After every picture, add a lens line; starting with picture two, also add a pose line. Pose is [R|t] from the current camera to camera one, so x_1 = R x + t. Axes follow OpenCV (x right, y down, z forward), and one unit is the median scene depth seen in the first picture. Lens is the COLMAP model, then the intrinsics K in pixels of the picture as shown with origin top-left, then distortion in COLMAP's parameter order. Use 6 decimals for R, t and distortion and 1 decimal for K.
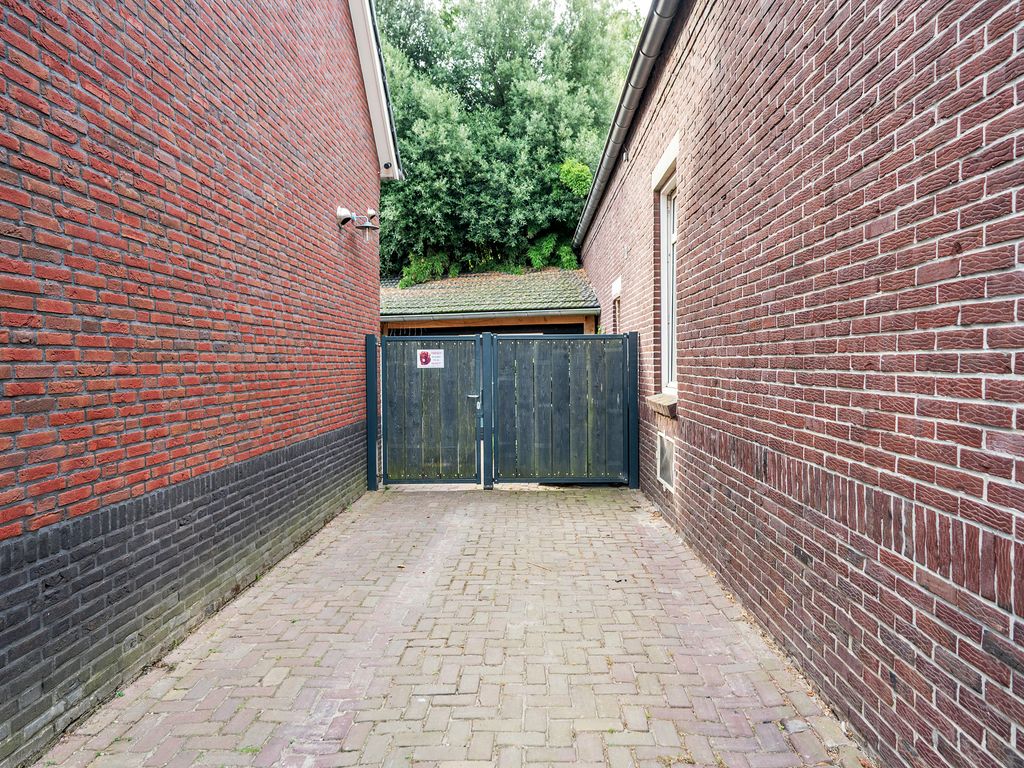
lens RADIAL K [[637.6, 0, 512.0], [0, 637.6, 384.0], [0, 0, 1]] dist [0.000148, 0.000109]
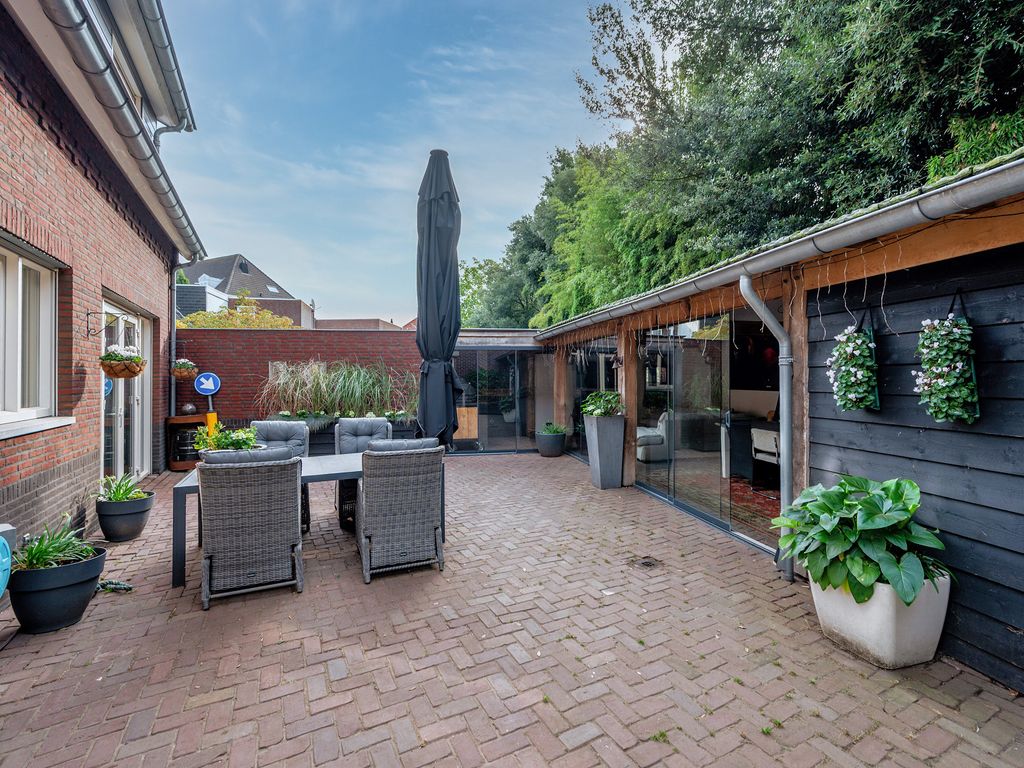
lens RADIAL K [[462.8, 0, 512.8], [0, 462.8, 365.9], [0, 0, 1]] dist [-0.000491, 0.000680]
pose [[0.477942, -0.003187, -0.878386, -0.031076], [-0.031309, 0.999296, -0.020661, -0.027355], [0.877833, 0.037376, 0.477506, 0.638068]]
